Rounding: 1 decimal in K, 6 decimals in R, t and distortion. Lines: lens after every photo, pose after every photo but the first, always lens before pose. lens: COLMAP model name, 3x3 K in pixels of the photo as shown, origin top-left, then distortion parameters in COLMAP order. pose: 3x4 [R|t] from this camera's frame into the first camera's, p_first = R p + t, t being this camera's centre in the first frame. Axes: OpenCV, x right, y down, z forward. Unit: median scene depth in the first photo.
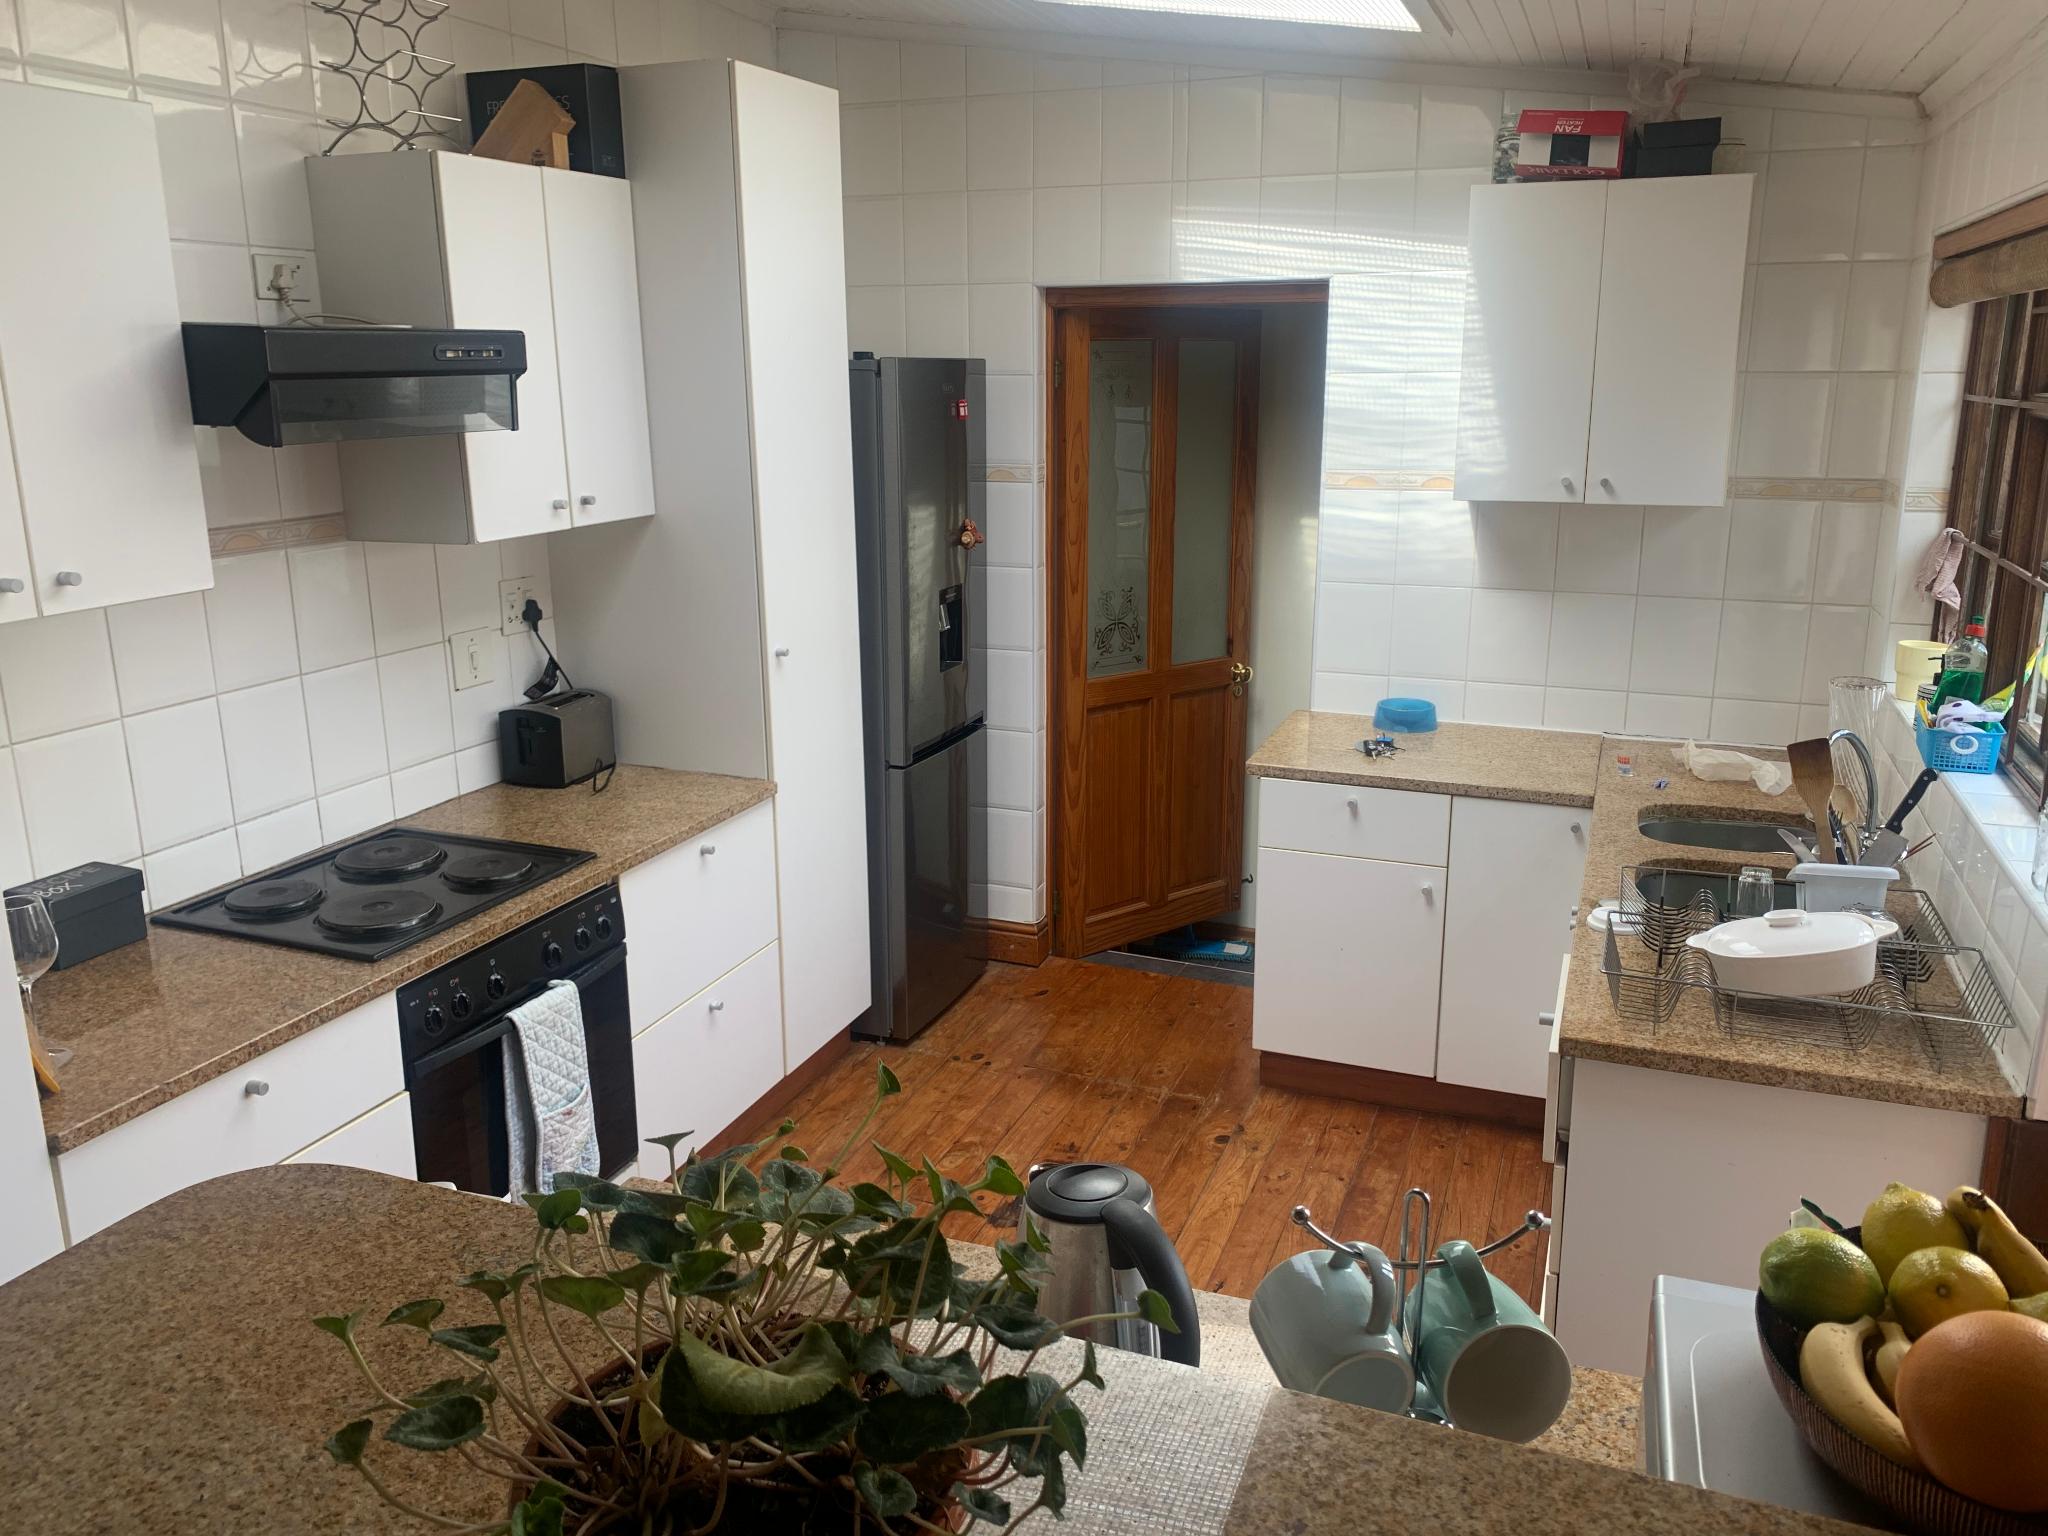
lens RADIAL K [[1564.4, 0, 1024.0], [0, 1564.4, 768.0], [0, 0, 1]] dist [0.122523, -0.175415]
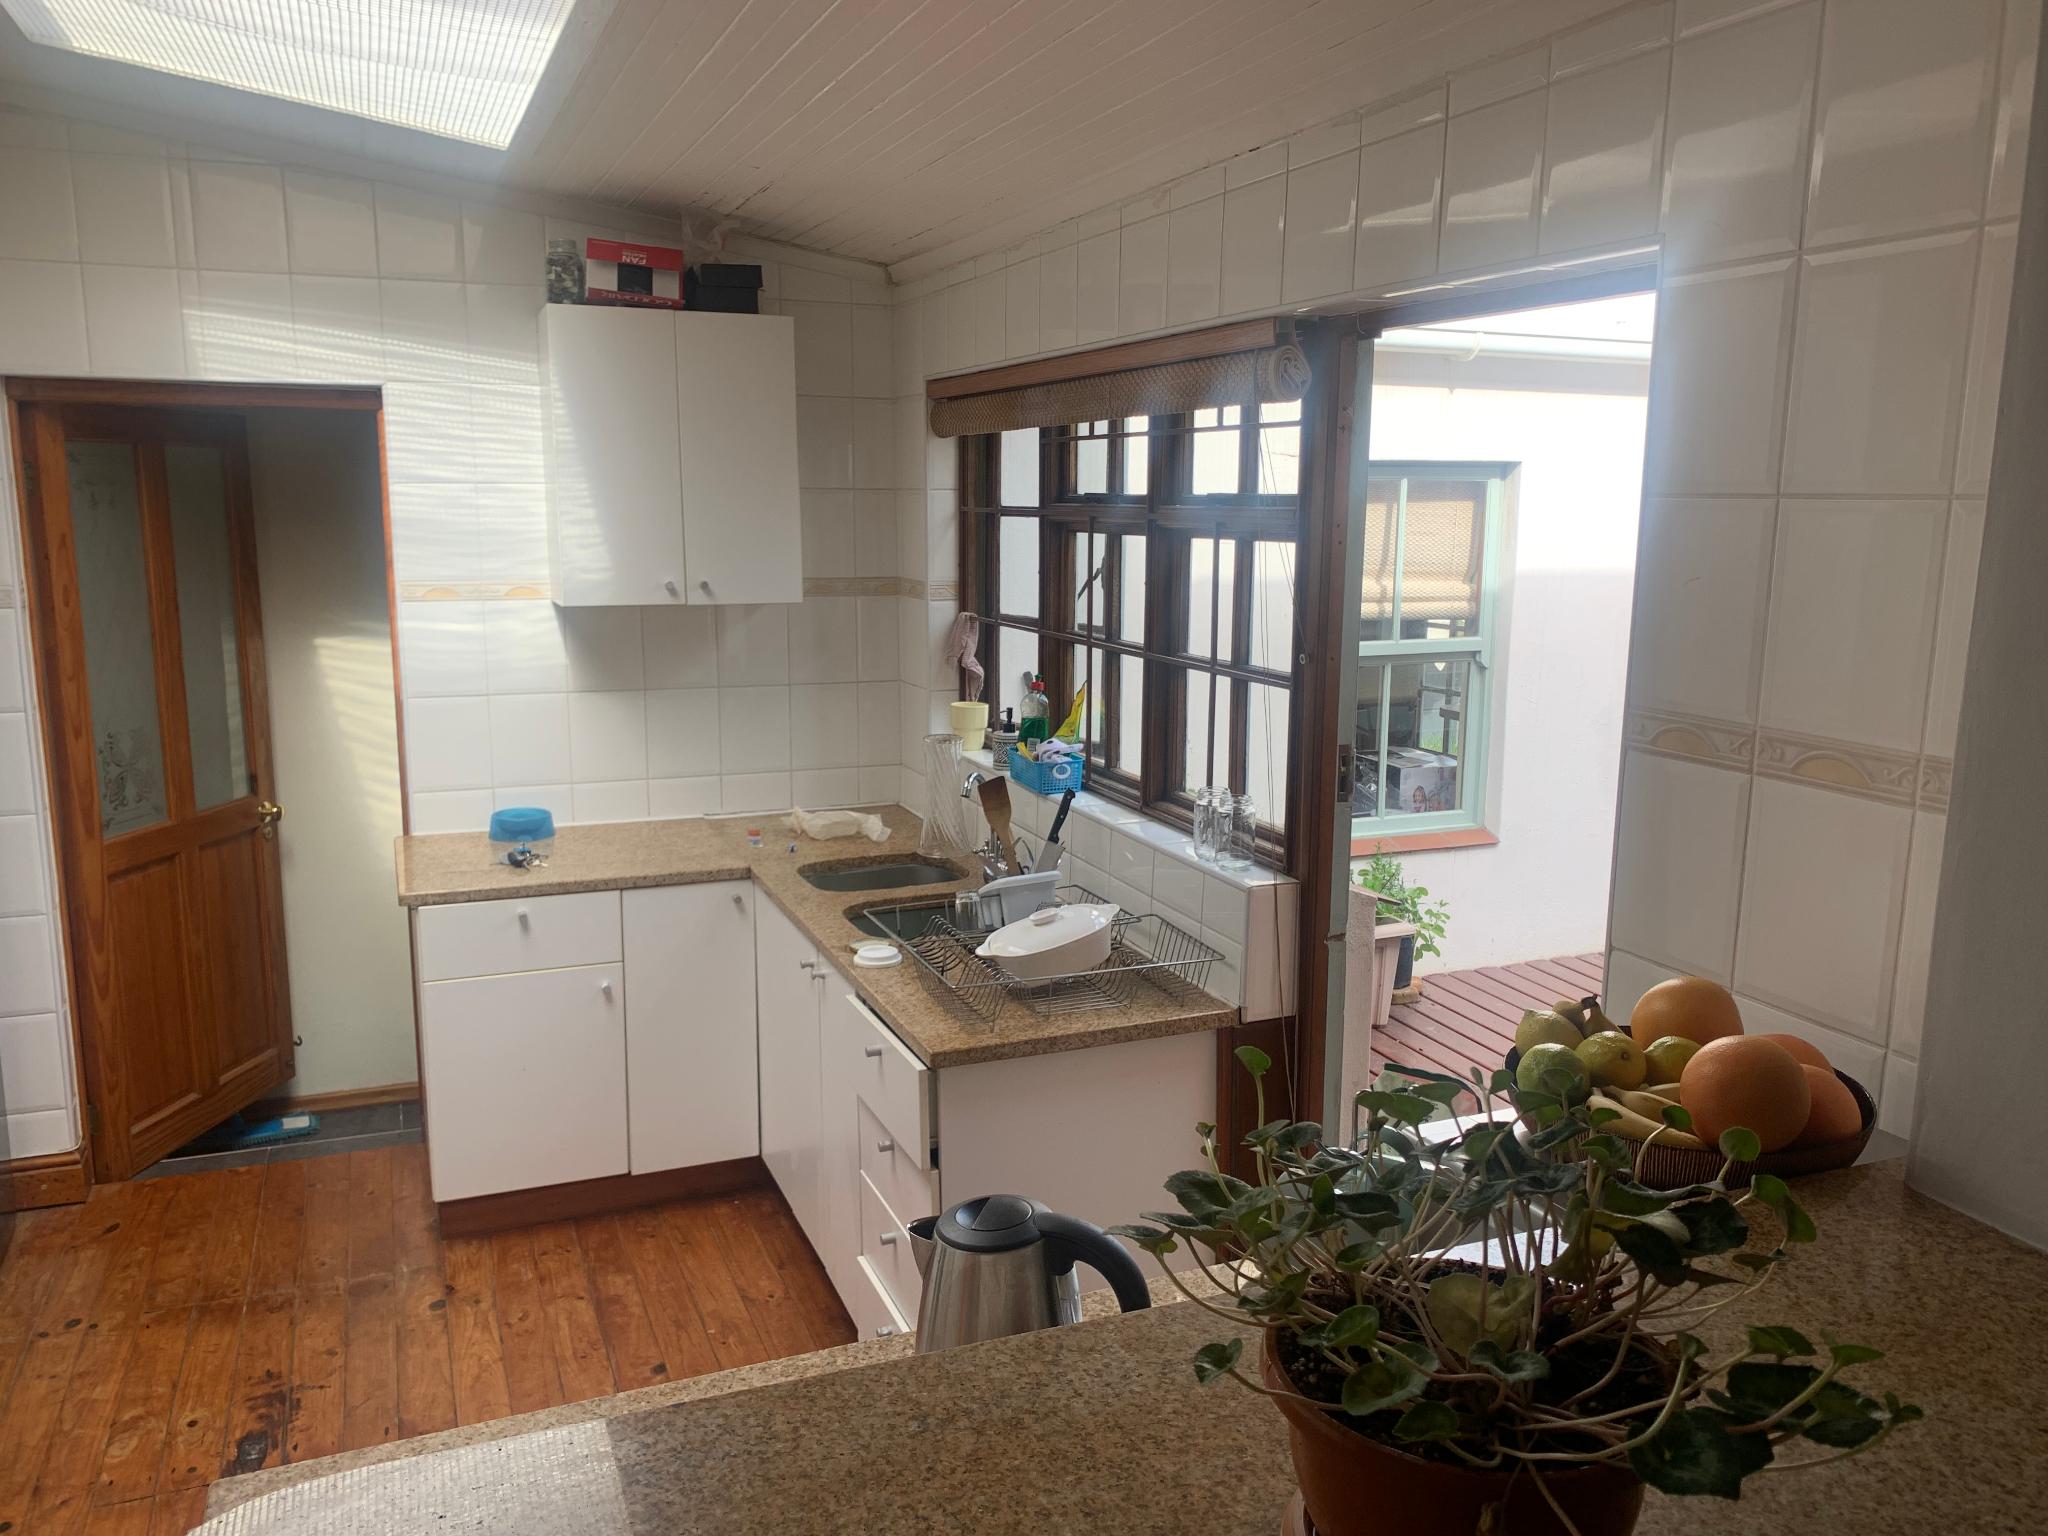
lens RADIAL K [[1575.9, 0, 1024.1], [0, 1575.9, 789.9], [0, 0, 1]] dist [0.050519, -0.050895]
pose [[0.727302, -0.121065, 0.675556, -0.205599], [0.164255, 0.986418, -0.000062, -0.003370], [-0.666373, 0.111009, 0.737309, 0.059036]]
